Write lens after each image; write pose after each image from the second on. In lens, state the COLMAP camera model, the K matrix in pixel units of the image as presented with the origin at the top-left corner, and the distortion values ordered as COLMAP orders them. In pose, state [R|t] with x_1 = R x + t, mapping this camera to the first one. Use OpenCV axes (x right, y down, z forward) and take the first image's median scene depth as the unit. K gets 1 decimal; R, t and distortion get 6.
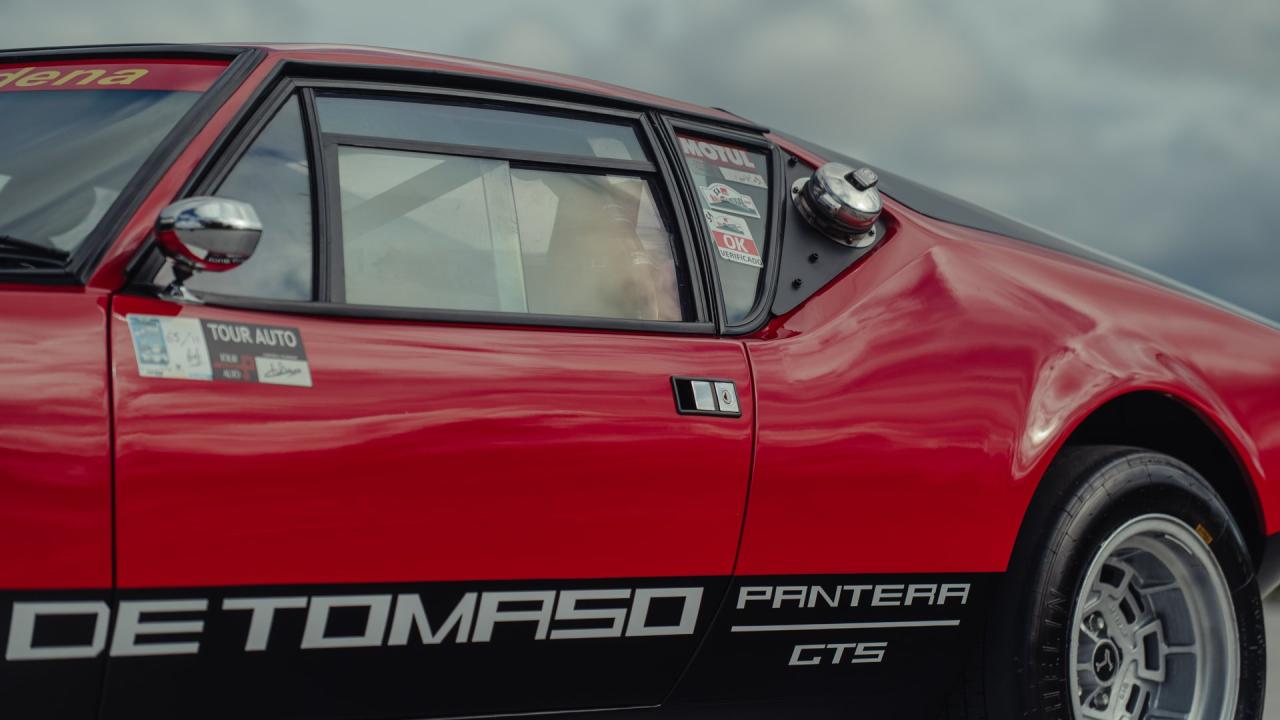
lens RADIAL K [[4566.0, 0, 640.0], [0, 4566.0, 360.0], [0, 0, 1]] dist [0.136305, -0.338185]
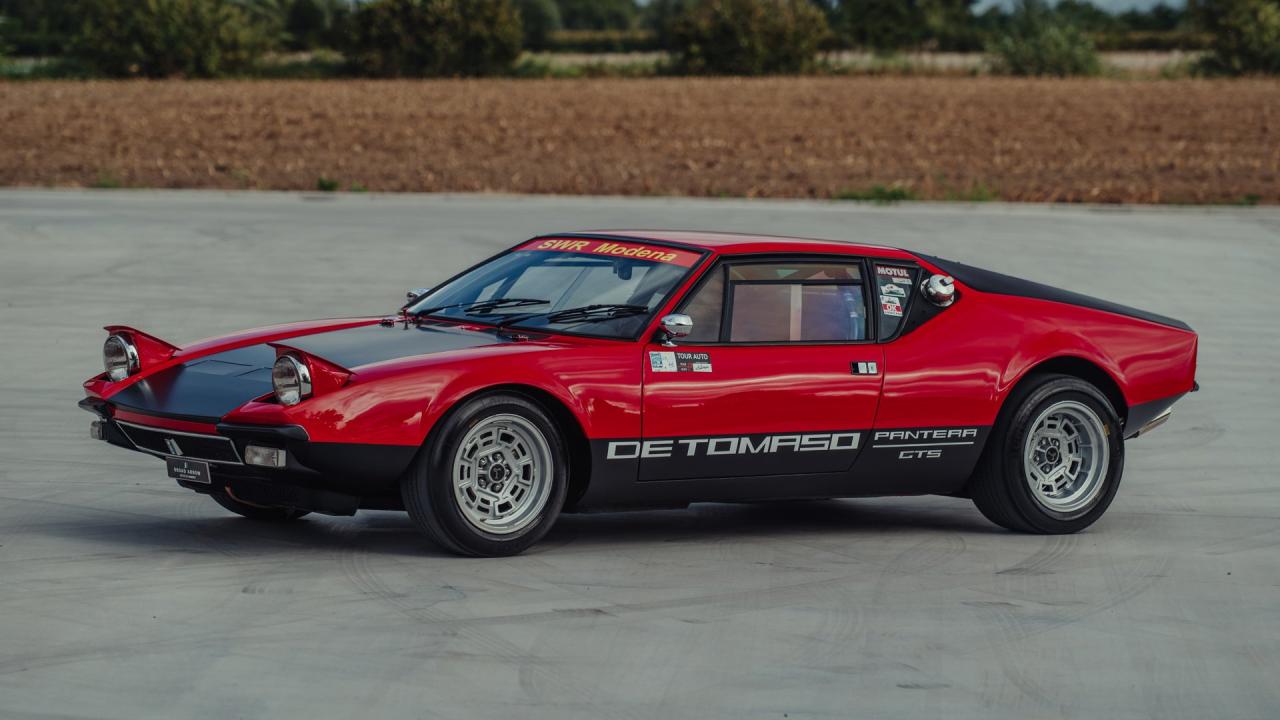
lens RADIAL K [[4566.0, 0, 640.0], [0, 4566.0, 360.0], [0, 0, 1]] dist [0.136305, -0.338185]
pose [[0.970994, 0.031636, -0.237000, 0.573581], [-0.010058, 0.995735, 0.091707, -0.266387], [0.238891, -0.086663, 0.967171, -1.883738]]
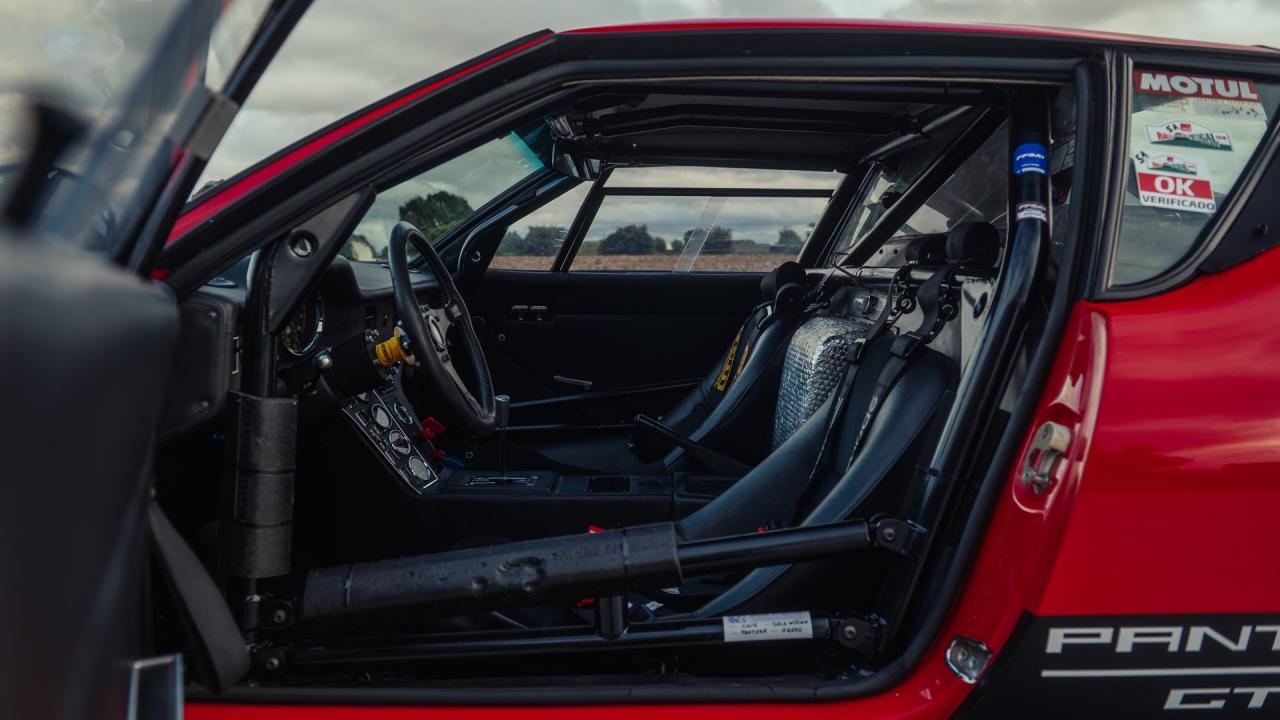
lens RADIAL K [[984.8, 0, 640.0], [0, 984.8, 360.0], [0, 0, 1]] dist [-0.029994, 0.000712]
pose [[0.658796, 0.062908, -0.749686, 0.099895], [0.030521, 0.993443, 0.110183, -0.017257], [0.751702, -0.095469, 0.652556, 0.849394]]
